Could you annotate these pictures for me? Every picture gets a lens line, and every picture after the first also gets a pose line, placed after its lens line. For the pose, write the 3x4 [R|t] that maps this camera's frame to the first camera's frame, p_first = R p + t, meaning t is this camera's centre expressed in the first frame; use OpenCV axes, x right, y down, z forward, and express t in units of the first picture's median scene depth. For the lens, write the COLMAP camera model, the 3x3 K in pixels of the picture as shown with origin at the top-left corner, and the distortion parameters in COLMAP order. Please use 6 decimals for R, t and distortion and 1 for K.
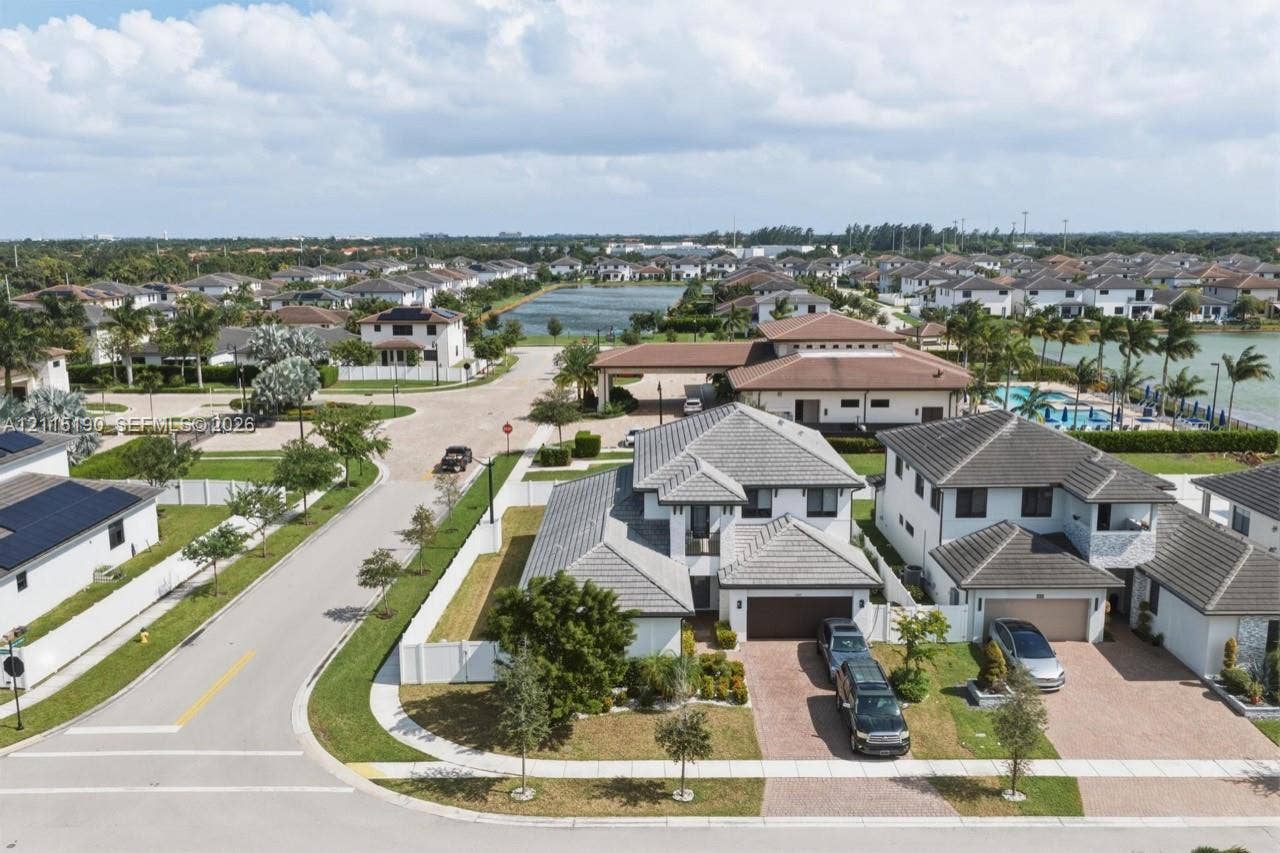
lens RADIAL K [[1058.1, 0, 640.0], [0, 1058.1, 426.5], [0, 0, 1]] dist [0.006105, -0.006249]
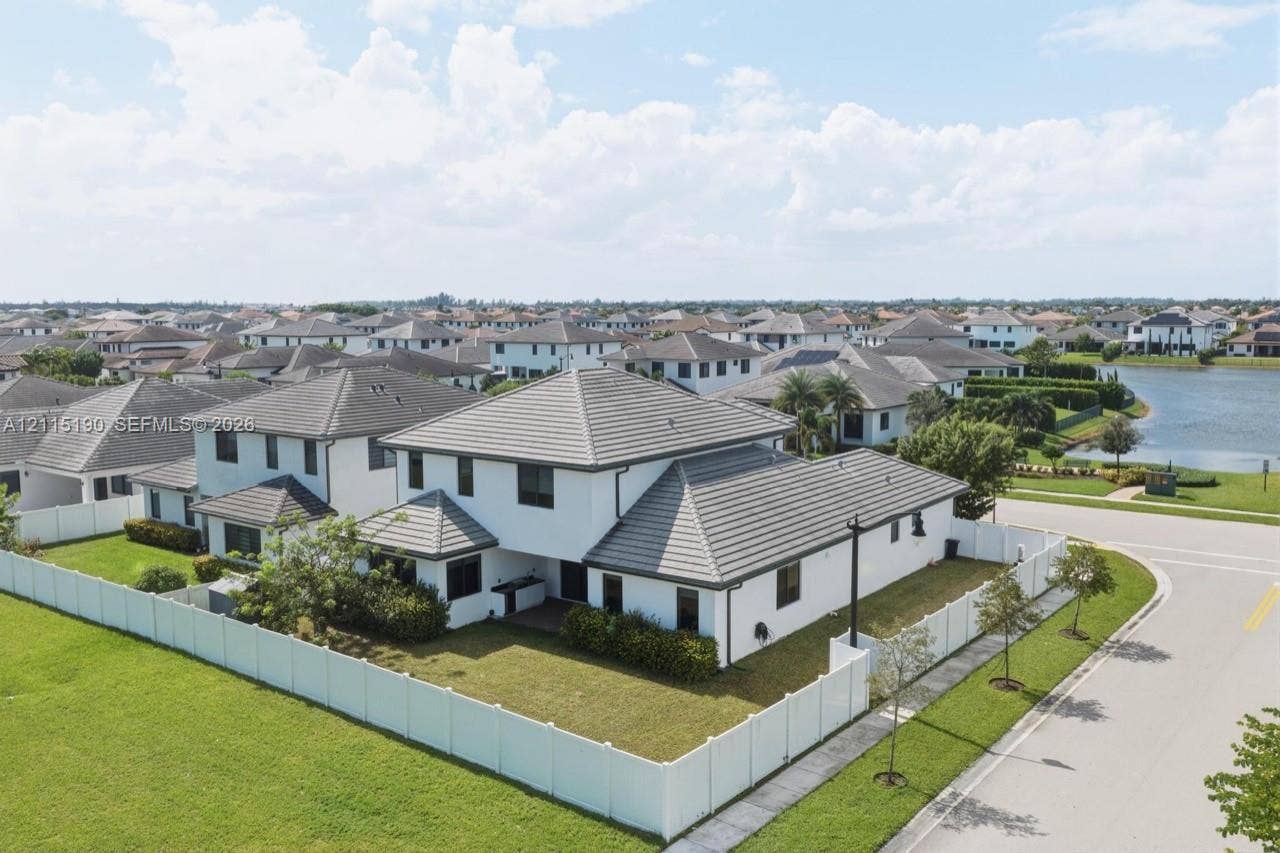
lens RADIAL K [[1058.1, 0, 640.0], [0, 1058.1, 426.5], [0, 0, 1]] dist [0.006105, -0.006249]
pose [[-0.805394, -0.056062, 0.590083, -0.507925], [0.120357, 0.959311, 0.255414, -0.225515], [-0.580392, 0.276729, -0.765876, 2.046627]]
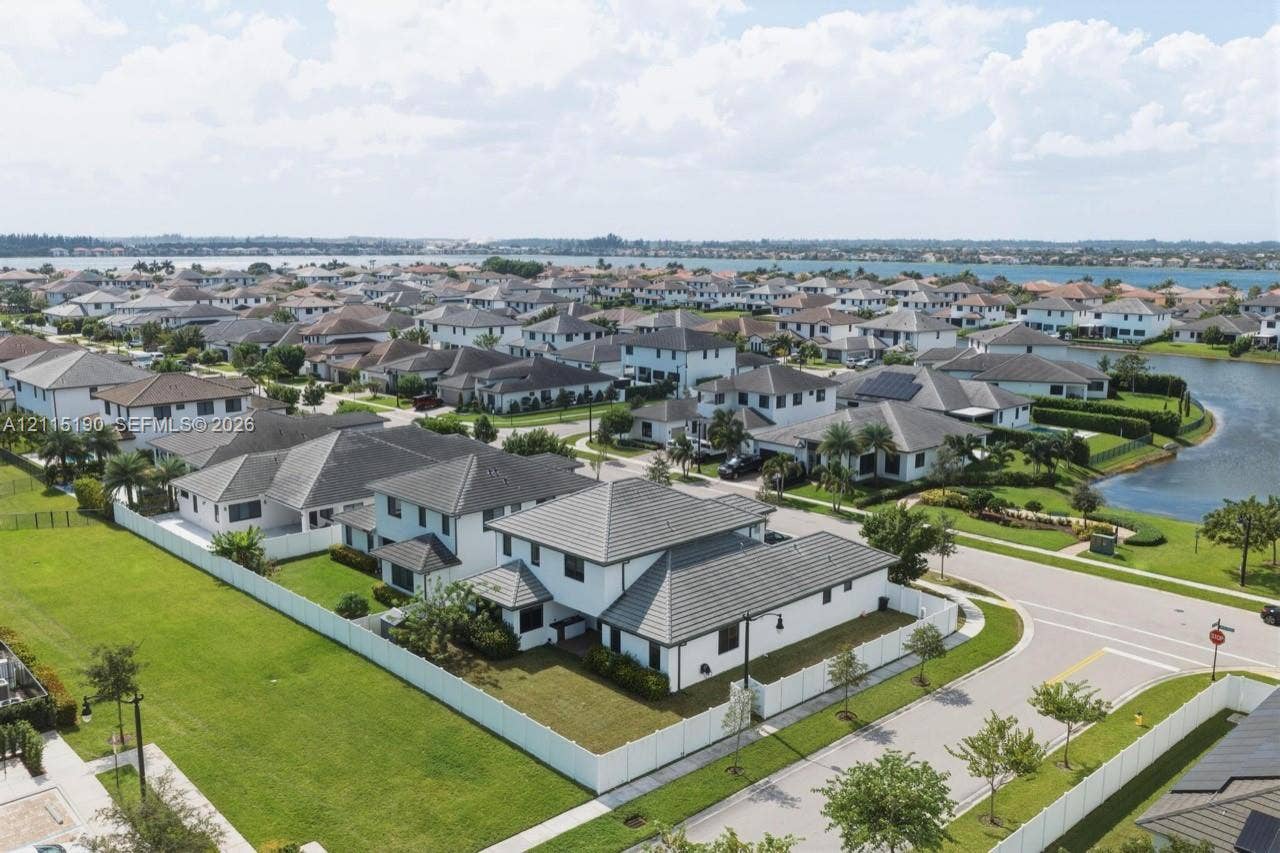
lens RADIAL K [[1070.0, 0, 643.4], [0, 1070.0, 431.4], [0, 0, 1]] dist [0.011012, -0.002141]
pose [[-0.701950, -0.126370, 0.700925, -0.957004], [0.131925, 0.944034, 0.302318, -0.549326], [-0.699901, 0.304682, -0.645993, 2.236929]]
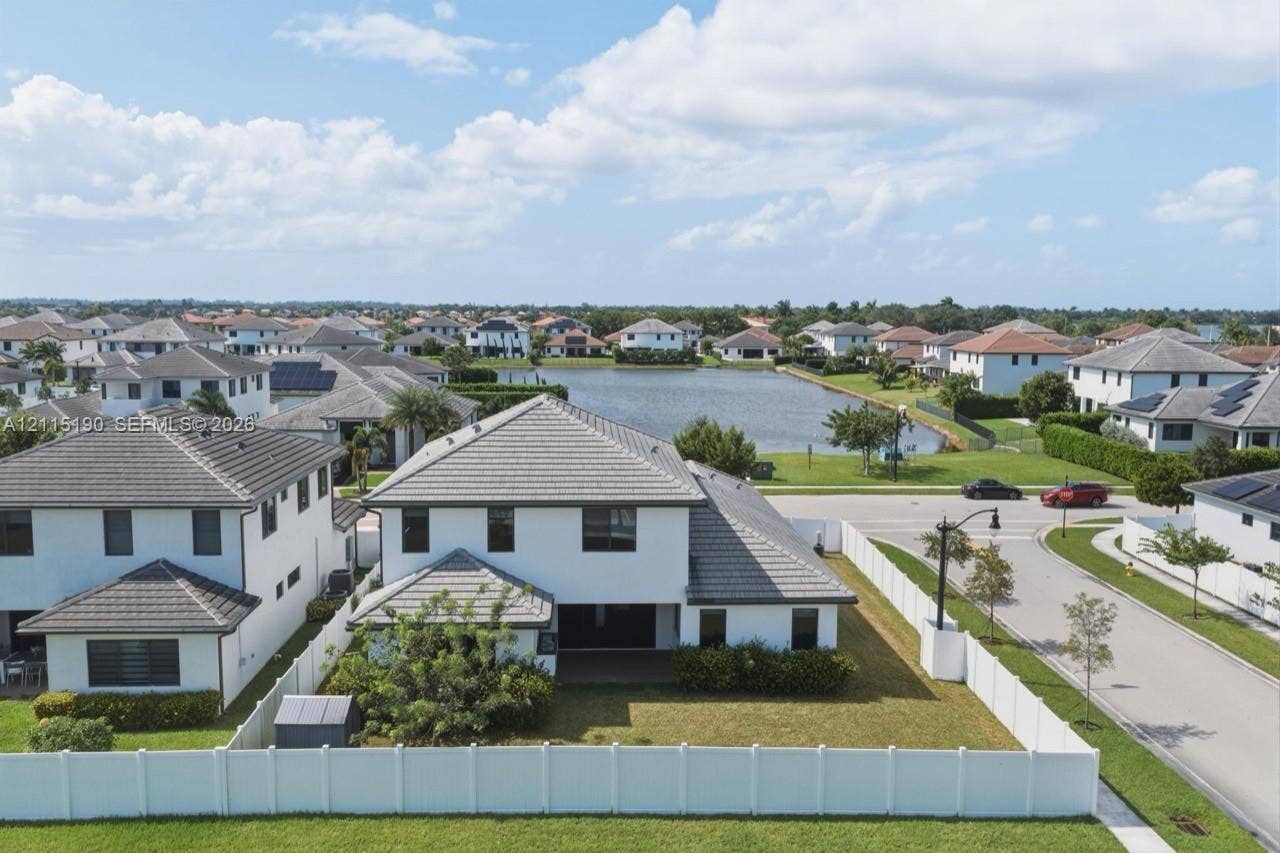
lens RADIAL K [[1070.0, 0, 643.4], [0, 1070.0, 431.4], [0, 0, 1]] dist [0.011012, -0.002141]
pose [[-0.997578, 0.006395, -0.069256, 0.093164], [-0.014472, 0.954884, 0.296628, -0.277644], [0.068029, 0.296912, -0.952479, 2.192846]]
